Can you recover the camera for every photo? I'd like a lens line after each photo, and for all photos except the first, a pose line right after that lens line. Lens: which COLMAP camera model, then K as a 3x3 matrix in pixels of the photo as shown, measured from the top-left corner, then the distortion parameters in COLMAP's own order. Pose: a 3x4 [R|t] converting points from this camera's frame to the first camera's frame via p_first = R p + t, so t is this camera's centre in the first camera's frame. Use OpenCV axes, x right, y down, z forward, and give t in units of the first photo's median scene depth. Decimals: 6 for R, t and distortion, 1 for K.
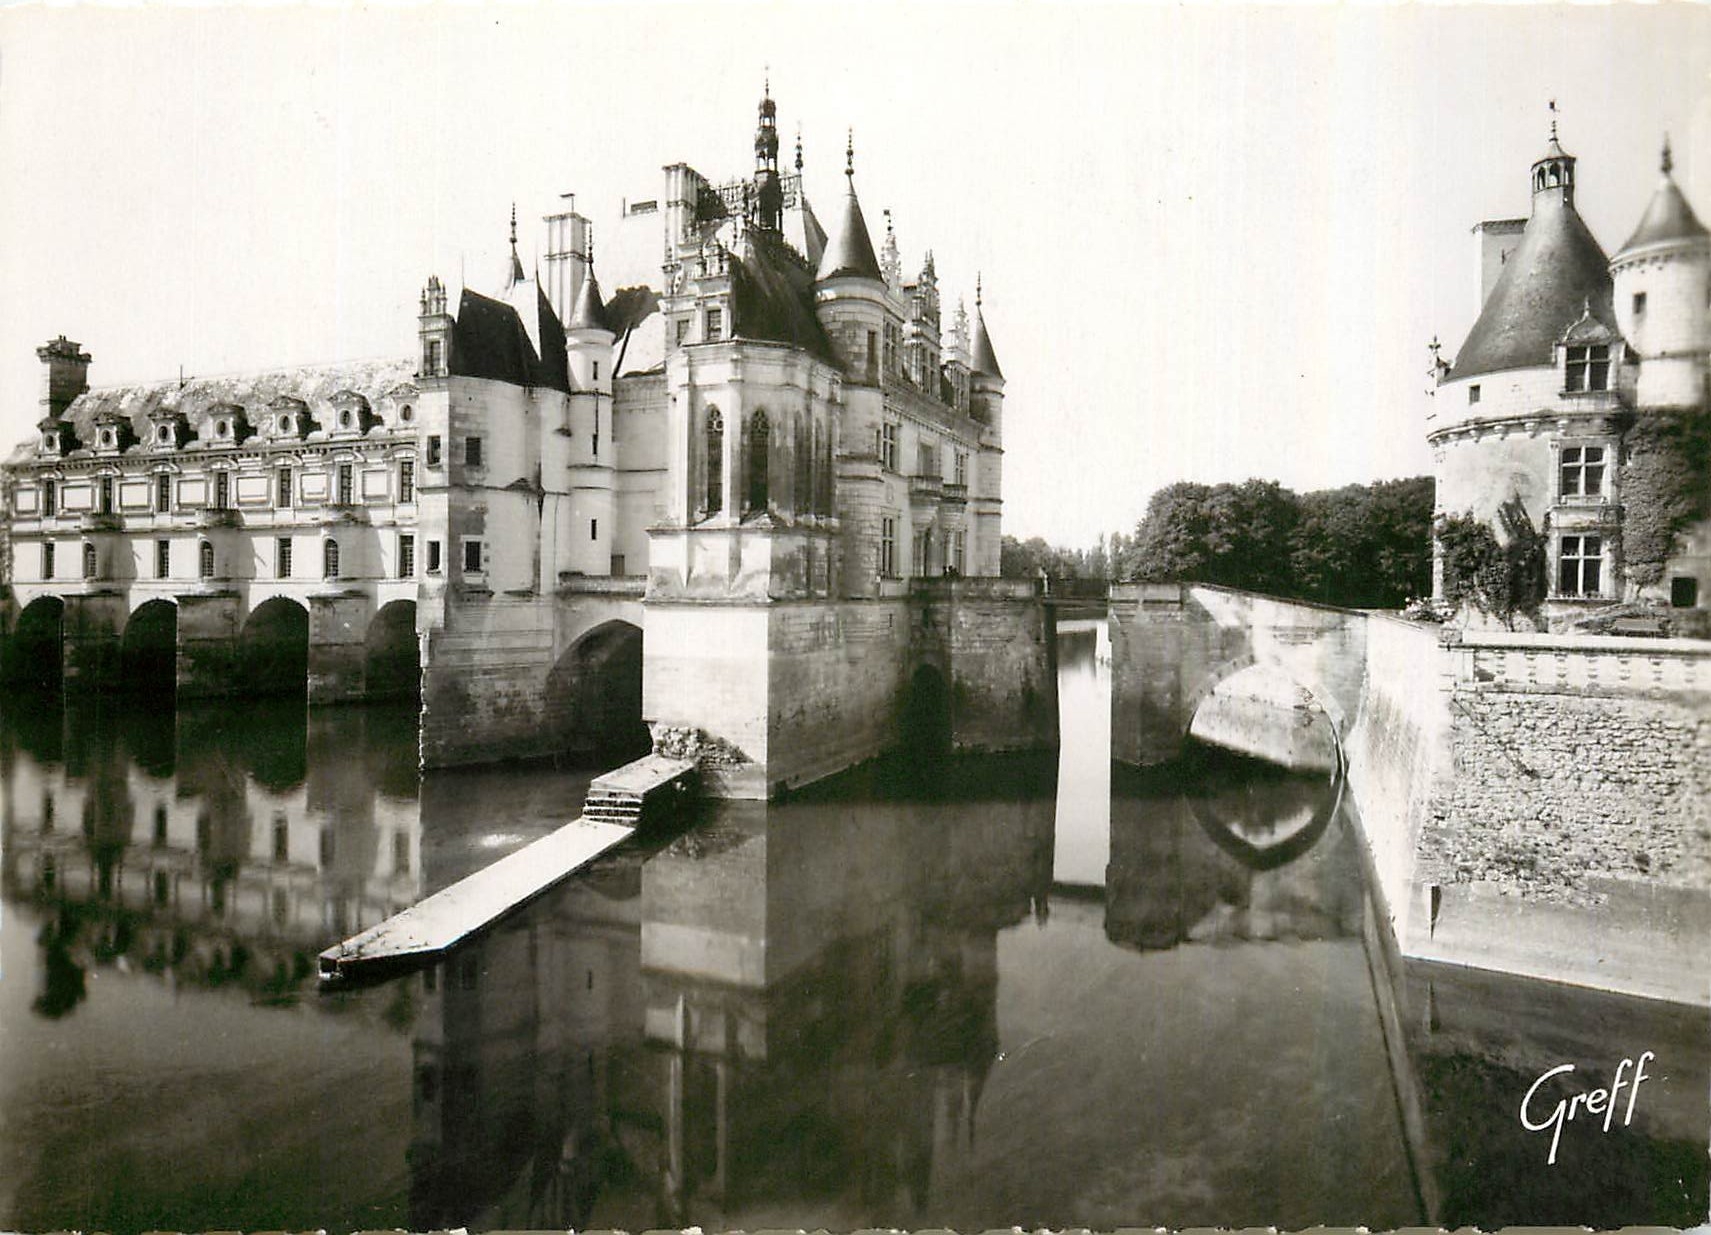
lens RADIAL K [[1068.5, 0, 855.5], [0, 1068.5, 617.5], [0, 0, 1]] dist [-0.027291, -0.000487]
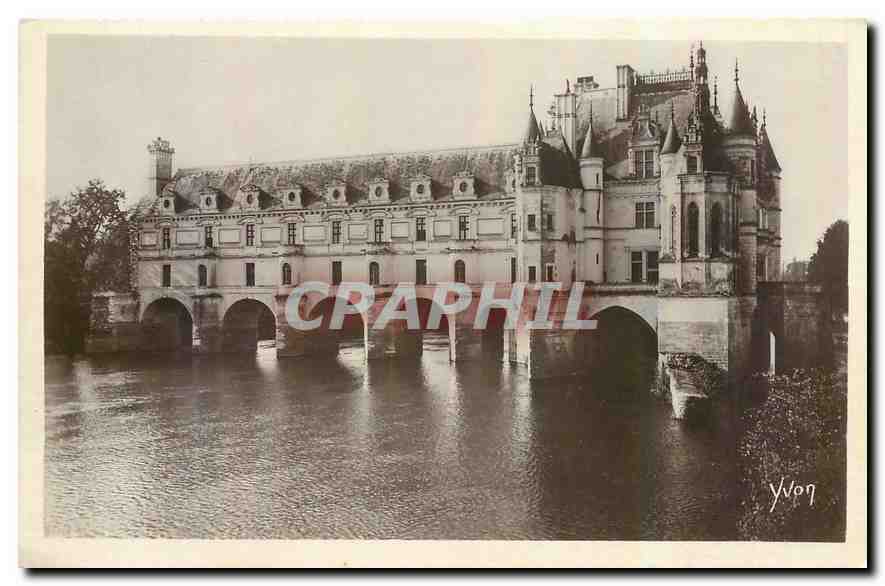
lens RADIAL K [[892.8, 0, 440.6], [0, 892.8, 291.3], [0, 0, 1]] dist [0.007132, -0.208121]
pose [[0.995873, -0.006907, -0.090495, -0.410684], [0.004540, 0.999643, -0.026342, 0.019161], [0.090645, 0.025822, 0.995548, -0.699085]]
